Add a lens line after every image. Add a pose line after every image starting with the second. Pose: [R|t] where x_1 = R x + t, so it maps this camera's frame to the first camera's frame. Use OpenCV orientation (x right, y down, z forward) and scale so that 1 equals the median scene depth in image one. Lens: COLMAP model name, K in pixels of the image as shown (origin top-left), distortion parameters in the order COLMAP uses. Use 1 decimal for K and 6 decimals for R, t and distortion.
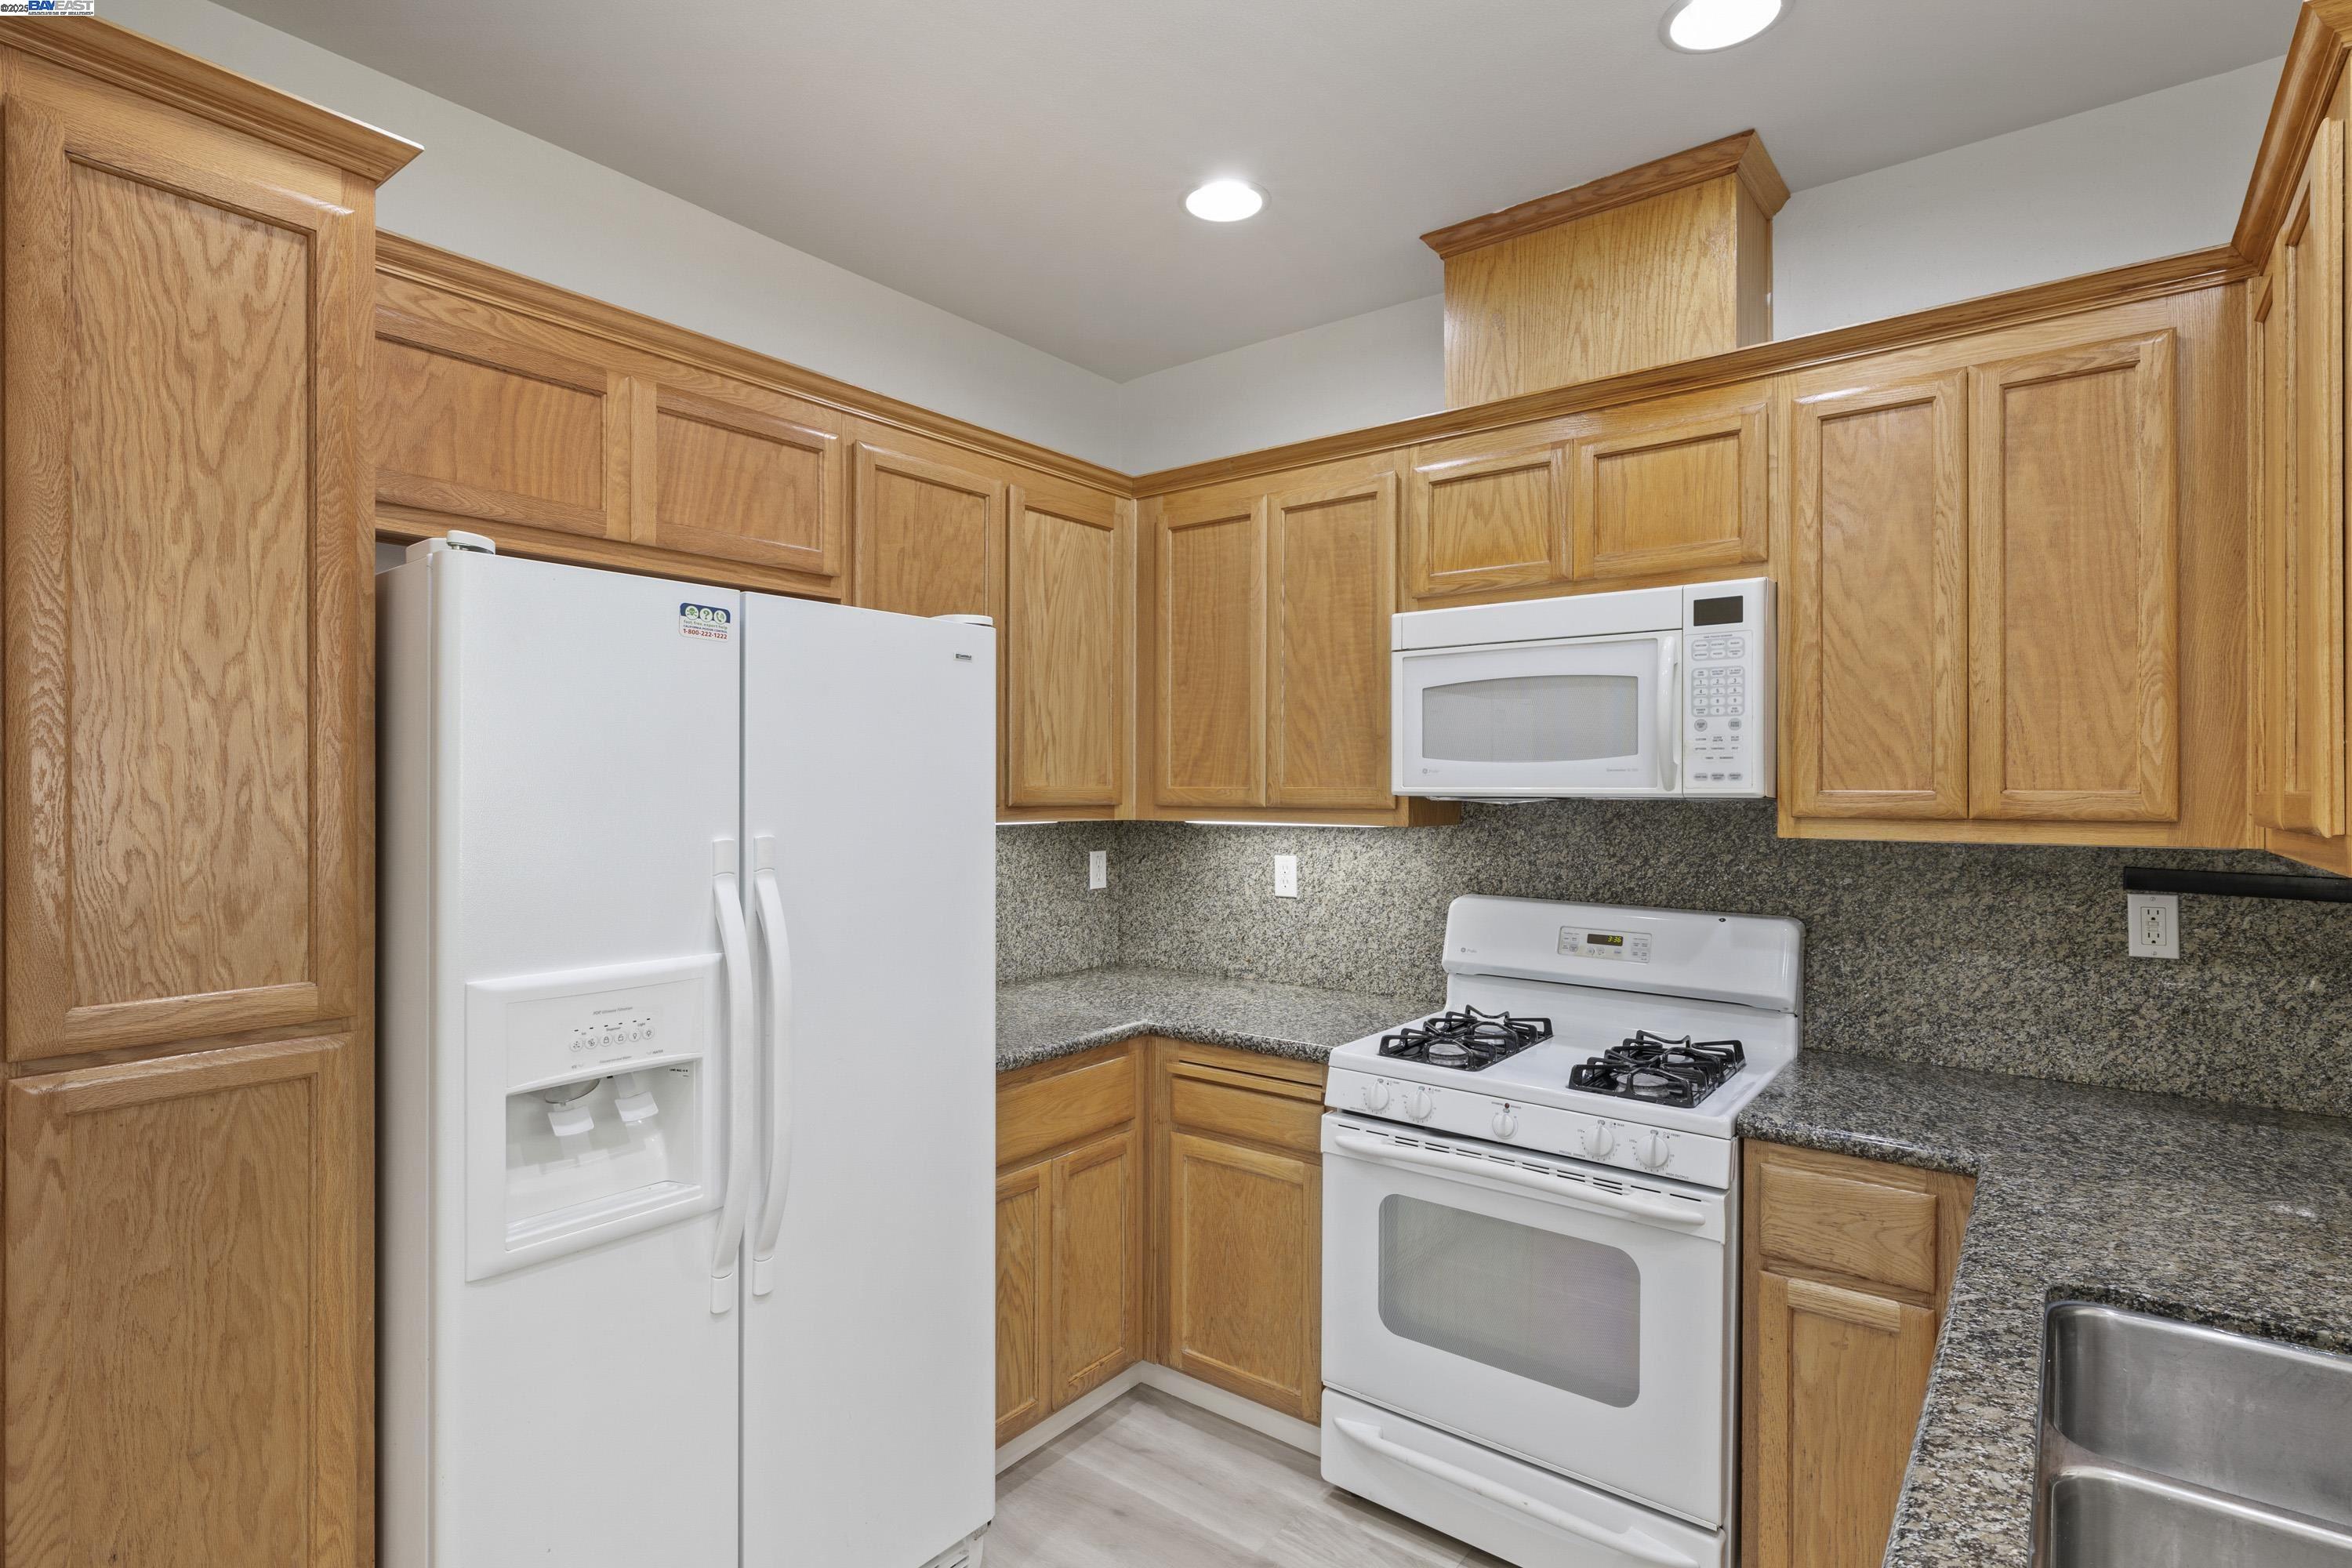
lens RADIAL K [[1145.3, 0, 1184.5], [0, 1145.3, 788.3], [0, 0, 1]] dist [-0.004506, 0.001201]
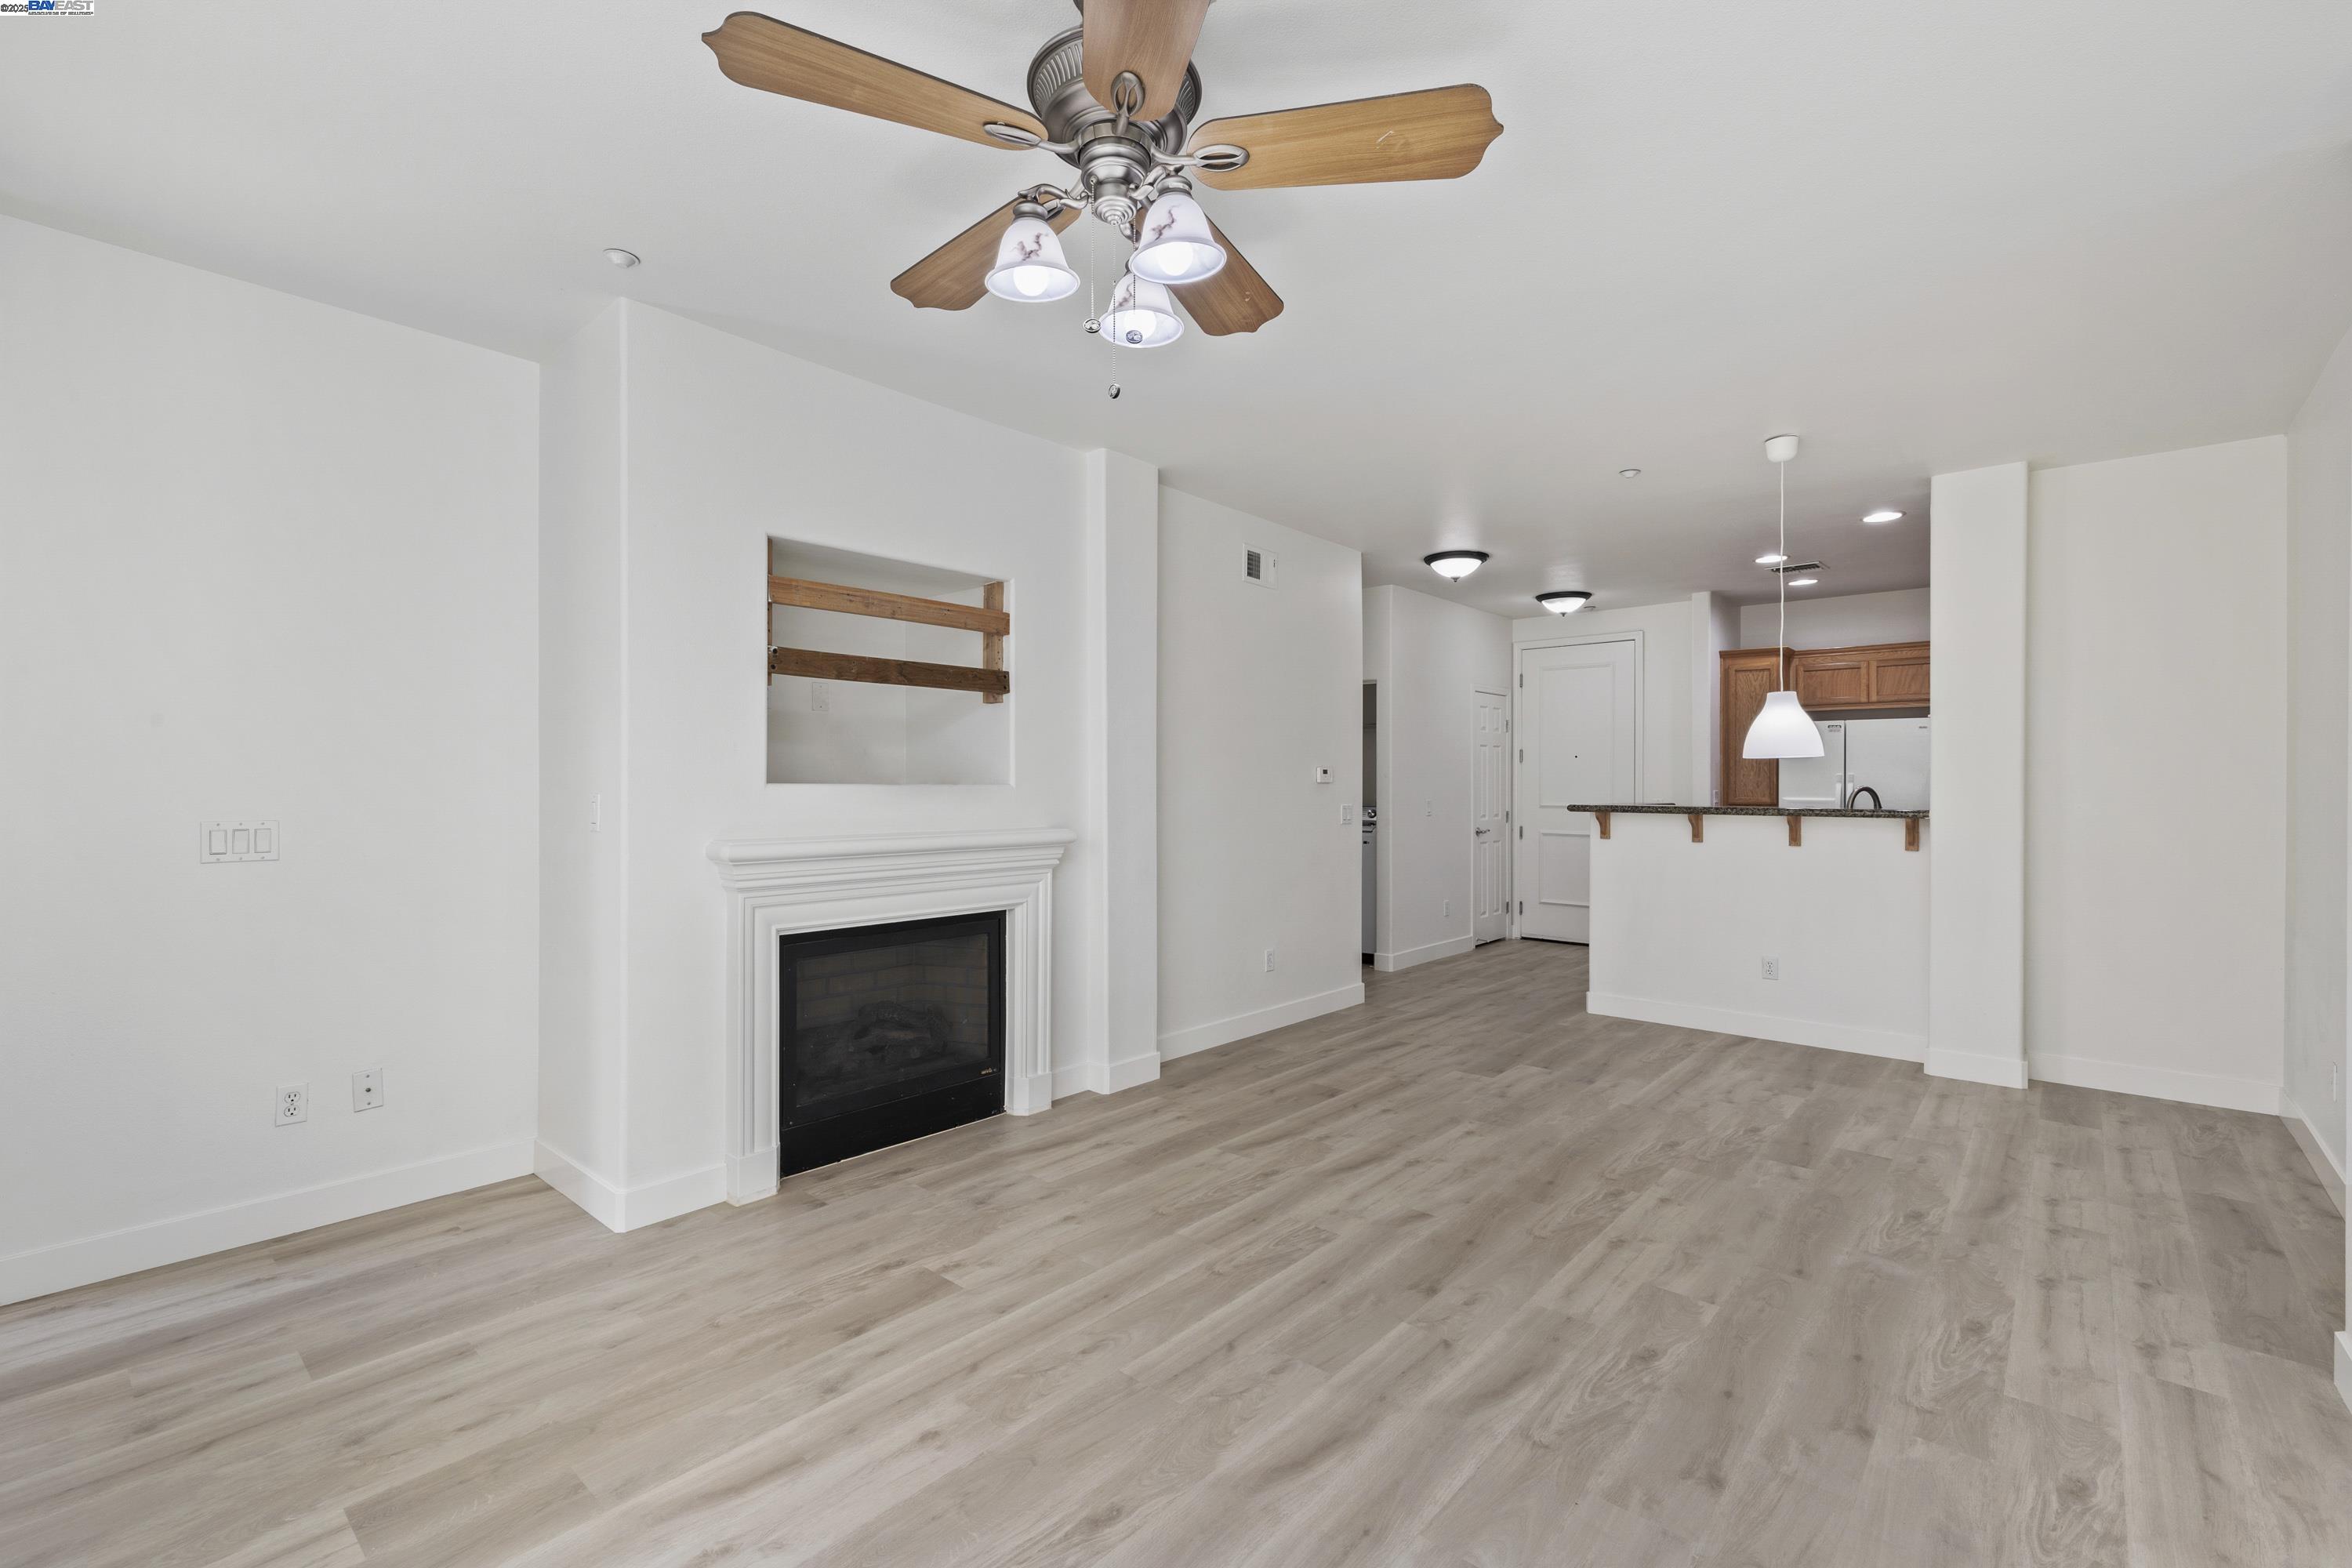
lens RADIAL K [[1017.9, 0, 1193.2], [0, 1017.9, 779.6], [0, 0, 1]] dist [0.006306, -0.000089]
pose [[-0.045652, -0.001031, -0.998957, 3.033999], [-0.008451, 0.999964, -0.000646, 0.070296], [0.998922, 0.008413, -0.045659, -1.129442]]
